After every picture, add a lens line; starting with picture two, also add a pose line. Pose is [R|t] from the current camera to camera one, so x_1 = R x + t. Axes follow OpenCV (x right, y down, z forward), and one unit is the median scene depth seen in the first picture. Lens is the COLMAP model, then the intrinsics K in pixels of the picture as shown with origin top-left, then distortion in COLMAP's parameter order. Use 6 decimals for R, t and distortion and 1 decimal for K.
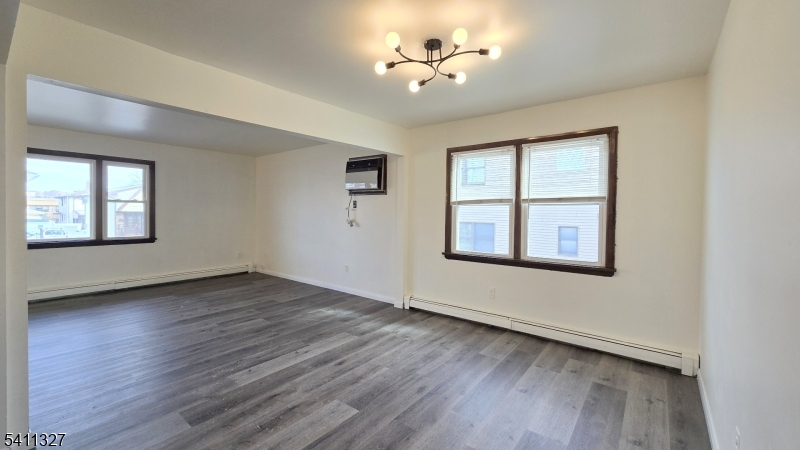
lens RADIAL K [[327.8, 0, 401.9], [0, 327.8, 221.5], [0, 0, 1]] dist [0.014668, 0.000083]
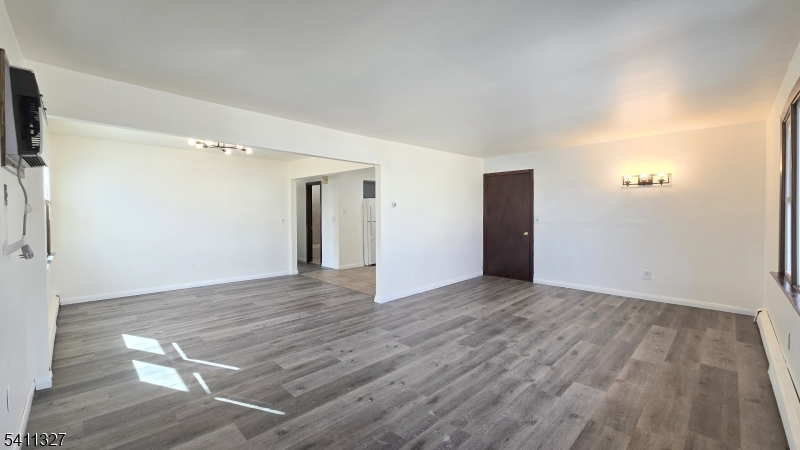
lens RADIAL K [[327.8, 0, 402.1], [0, 327.8, 221.1], [0, 0, 1]] dist [0.014668, 0.000083]
pose [[-0.992142, -0.009670, 0.124743, -0.903595], [-0.002688, 0.998426, 0.056016, -0.070615], [-0.125088, 0.055241, -0.990607, 1.957983]]
